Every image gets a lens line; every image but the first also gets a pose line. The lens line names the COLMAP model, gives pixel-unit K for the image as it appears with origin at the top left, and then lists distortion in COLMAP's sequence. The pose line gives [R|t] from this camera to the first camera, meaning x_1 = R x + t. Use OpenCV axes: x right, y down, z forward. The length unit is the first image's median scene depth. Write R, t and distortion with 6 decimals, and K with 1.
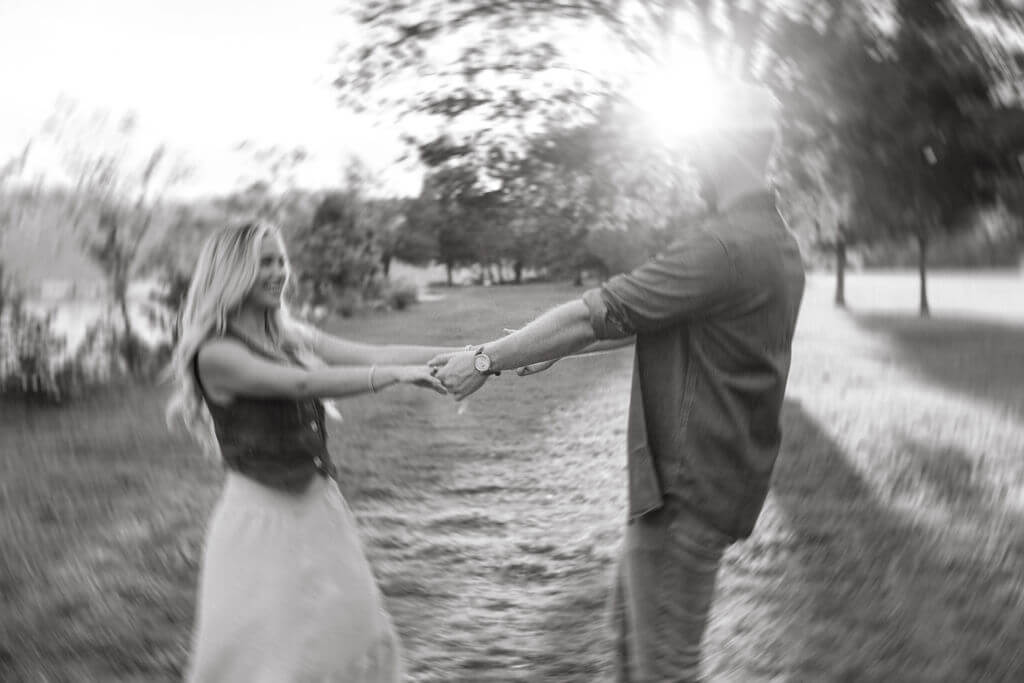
lens RADIAL K [[1443.6, 0, 545.8], [0, 1443.6, 318.7], [0, 0, 1]] dist [0.004310, 0.187133]
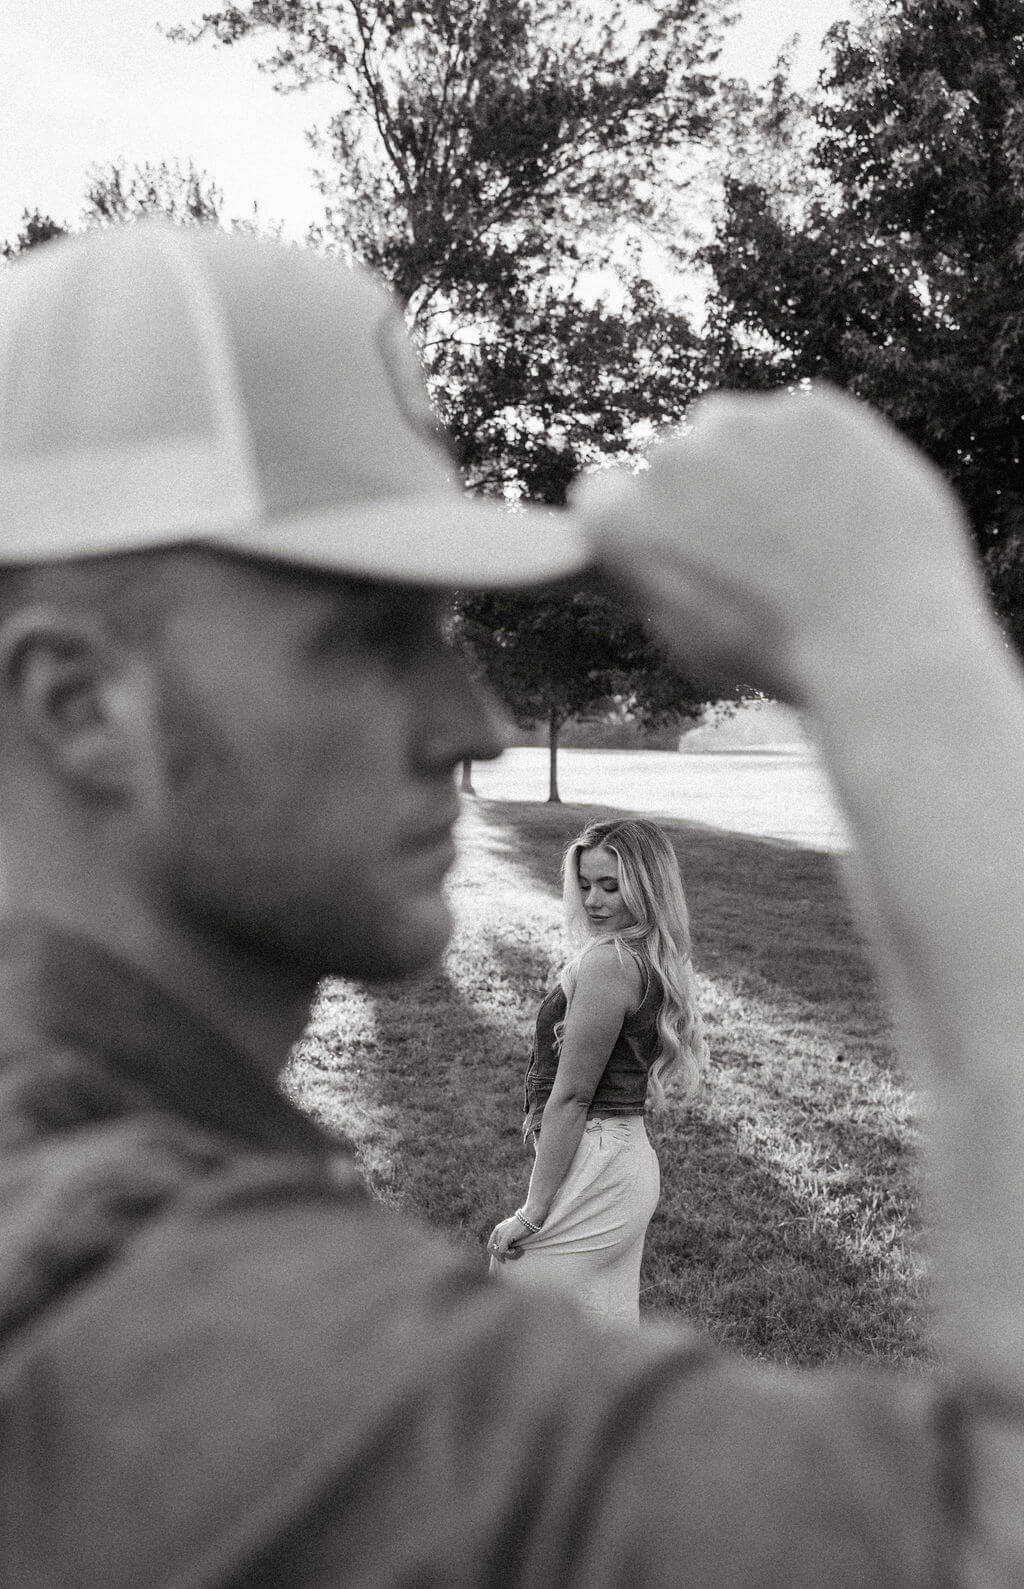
lens RADIAL K [[1766.9, 0, 426.5], [0, 1766.9, 687.8], [0, 0, 1]] dist [-0.001642, 0.016356]
pose [[0.985445, 0.024973, 0.168151, -0.015981], [-0.014751, 0.997982, -0.061768, -0.026414], [-0.169354, 0.058389, 0.983824, -0.297901]]
